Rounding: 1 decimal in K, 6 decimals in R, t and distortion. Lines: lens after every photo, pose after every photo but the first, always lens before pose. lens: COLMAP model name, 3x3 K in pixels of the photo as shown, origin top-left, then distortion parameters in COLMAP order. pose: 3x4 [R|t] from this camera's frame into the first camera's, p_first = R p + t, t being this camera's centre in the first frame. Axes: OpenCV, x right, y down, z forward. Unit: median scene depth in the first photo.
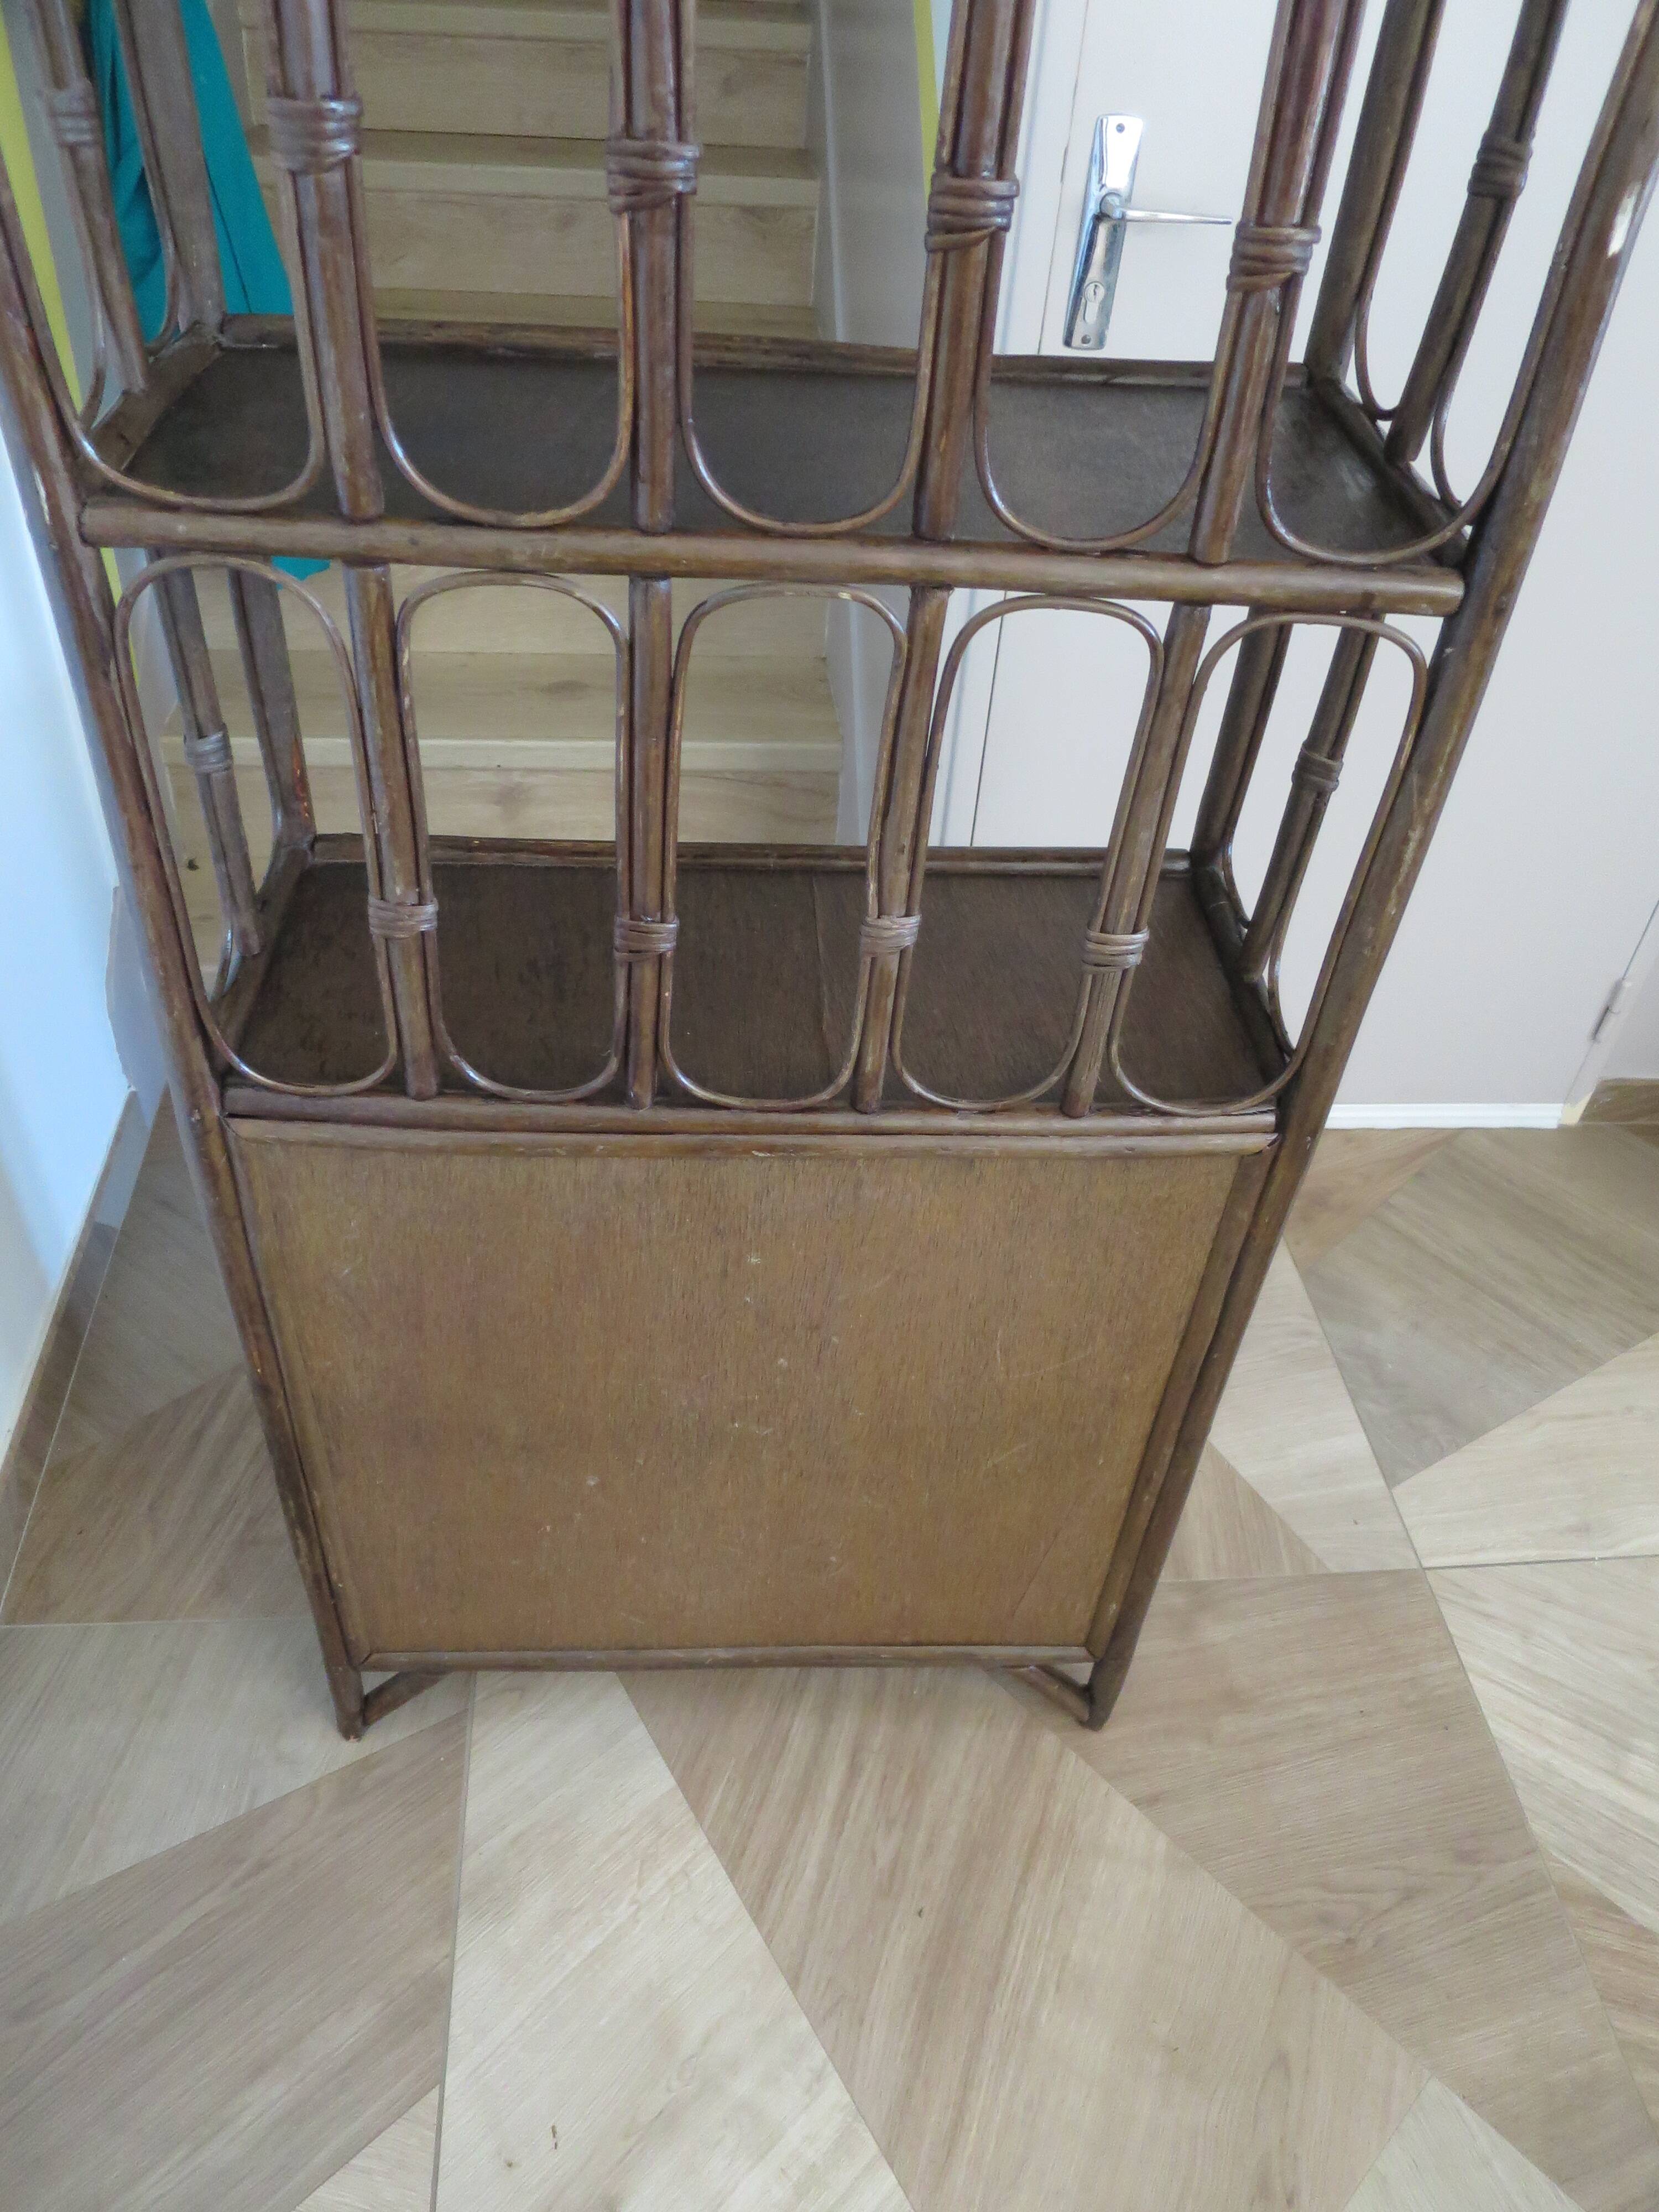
lens RADIAL K [[1593.3, 0, 842.9], [0, 1593.3, 1093.0], [0, 0, 1]] dist [-0.050742, 0.013062]
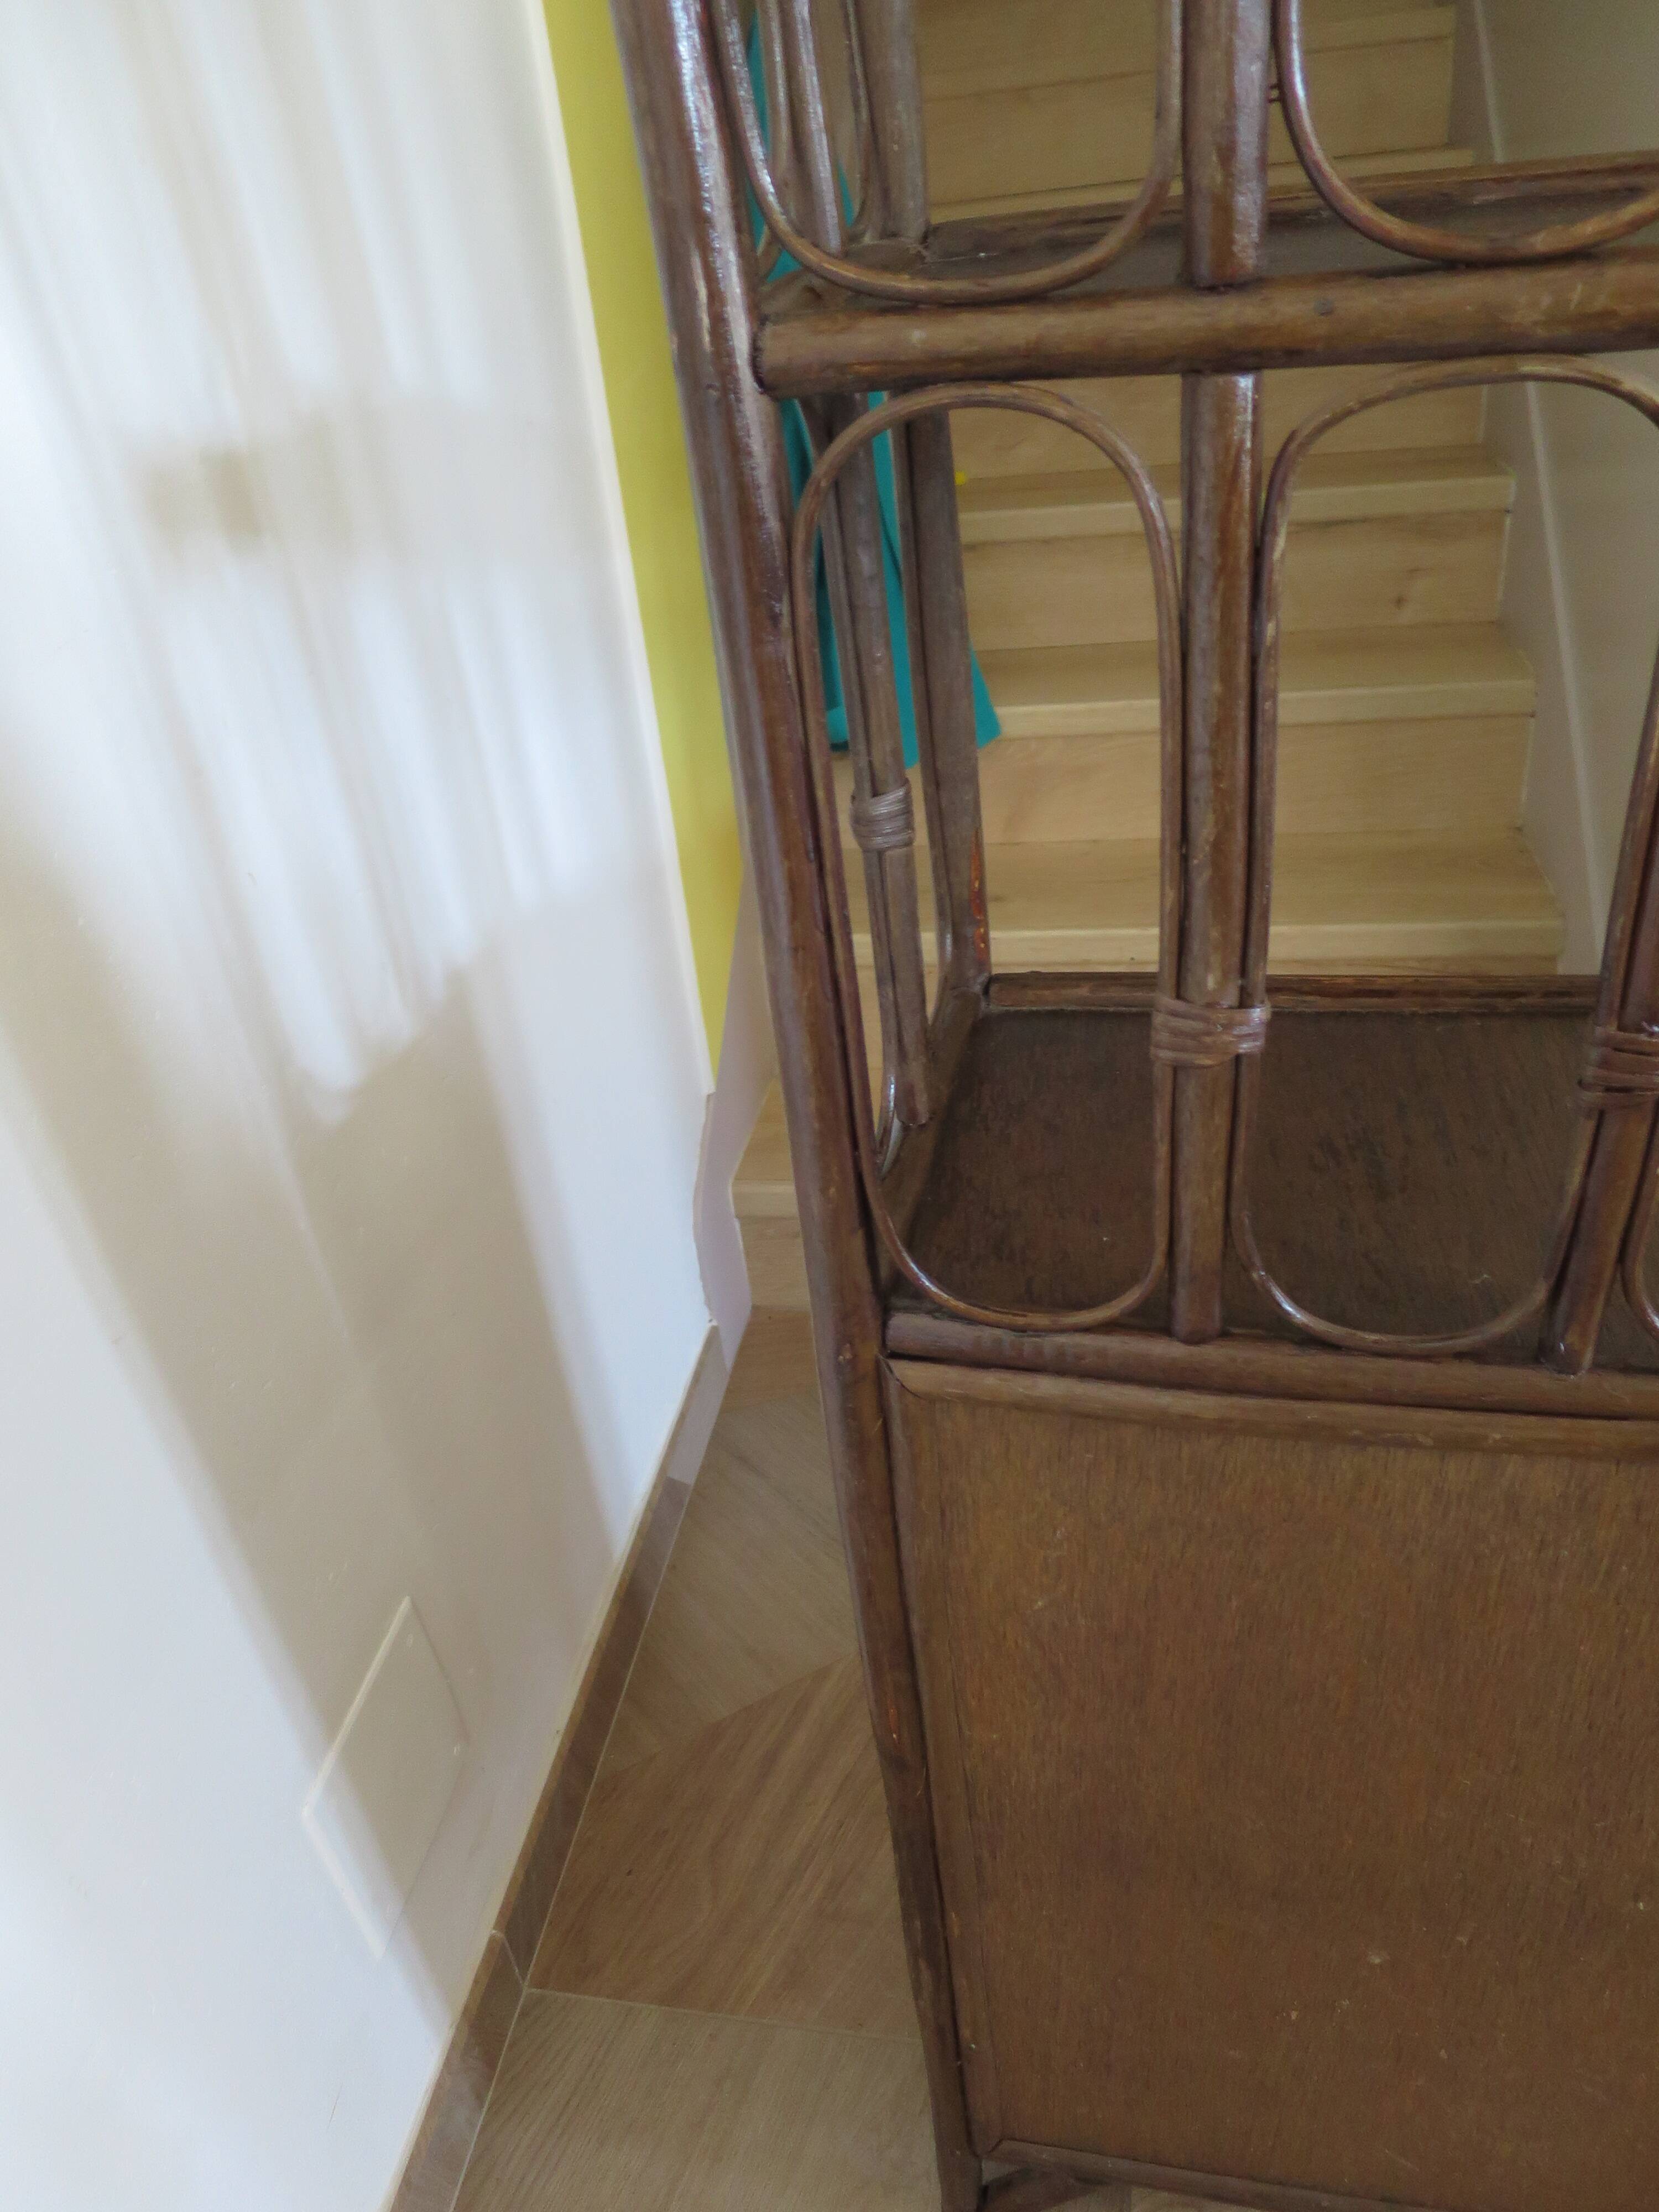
lens RADIAL K [[1593.3, 0, 837.5], [0, 1593.3, 1119.3], [0, 0, 1]] dist [-0.050742, 0.013062]
pose [[0.944981, -0.003127, -0.327109, -0.181929], [-0.044857, 0.989270, -0.139044, 0.009657], [0.324034, 0.146067, 0.934701, 0.340933]]
